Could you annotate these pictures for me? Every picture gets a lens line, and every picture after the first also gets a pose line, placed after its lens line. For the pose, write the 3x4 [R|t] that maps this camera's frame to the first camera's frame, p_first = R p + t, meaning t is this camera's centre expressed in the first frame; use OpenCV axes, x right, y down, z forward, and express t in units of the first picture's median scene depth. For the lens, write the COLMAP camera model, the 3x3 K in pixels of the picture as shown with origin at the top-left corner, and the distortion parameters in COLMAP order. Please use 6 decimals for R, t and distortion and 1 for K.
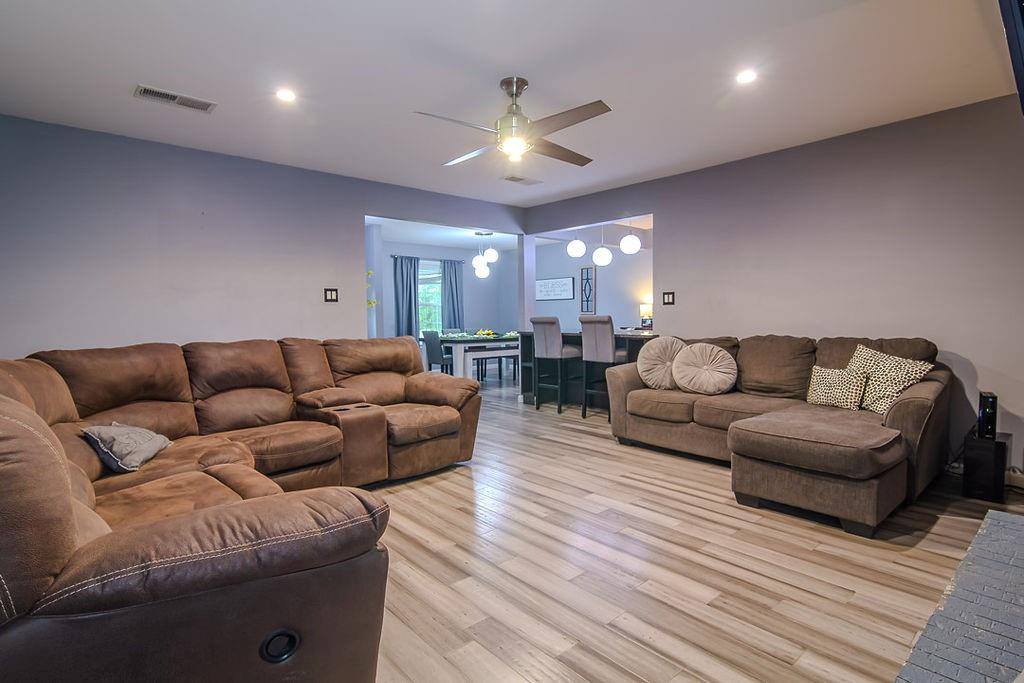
lens RADIAL K [[523.7, 0, 533.0], [0, 523.7, 341.9], [0, 0, 1]] dist [0.001299, 0.000174]
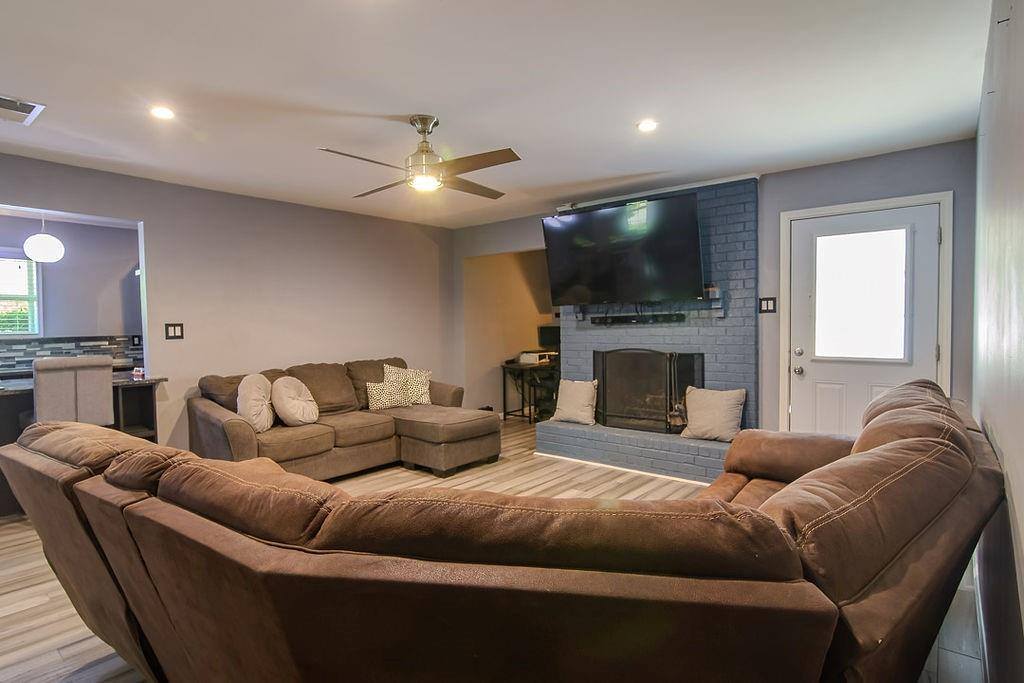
lens RADIAL K [[536.8, 0, 516.5], [0, 536.8, 346.0], [0, 0, 1]] dist [0.002221, 0.000238]
pose [[-0.124476, -0.035849, 0.991575, -1.079102], [0.071639, 0.996414, 0.045017, -0.101092], [-0.989633, 0.076639, -0.121462, 0.977229]]
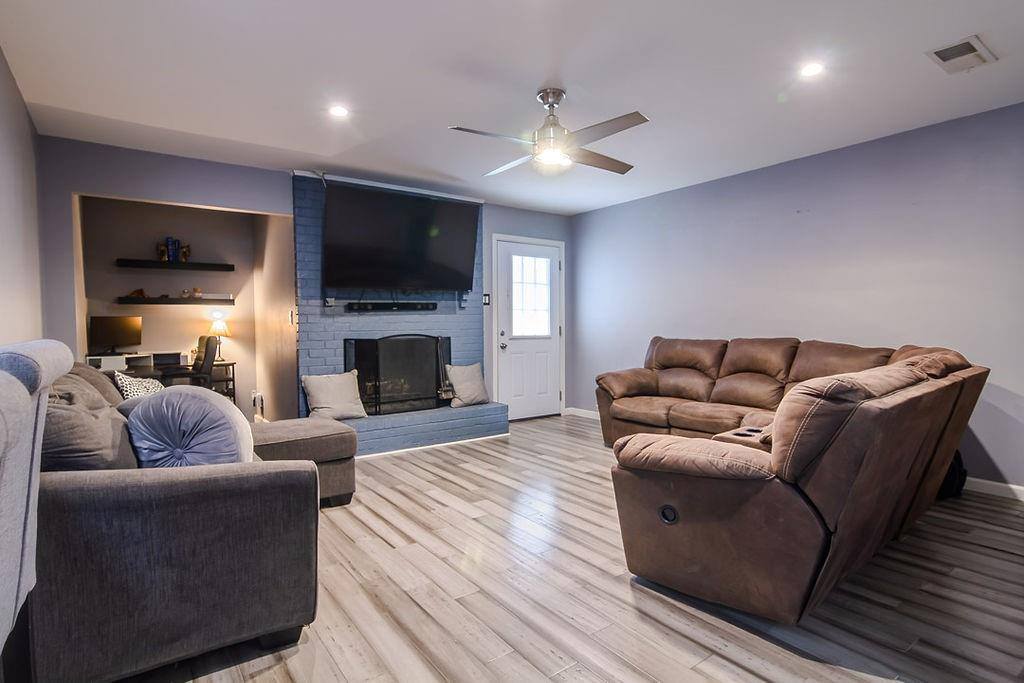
lens RADIAL K [[536.8, 0, 516.5], [0, 536.8, 346.0], [0, 0, 1]] dist [0.002221, 0.000238]
pose [[-0.990772, 0.001946, 0.135526, -0.102537], [0.015945, 0.994628, 0.102281, -0.126659], [-0.134599, 0.103498, -0.985480, 2.057498]]
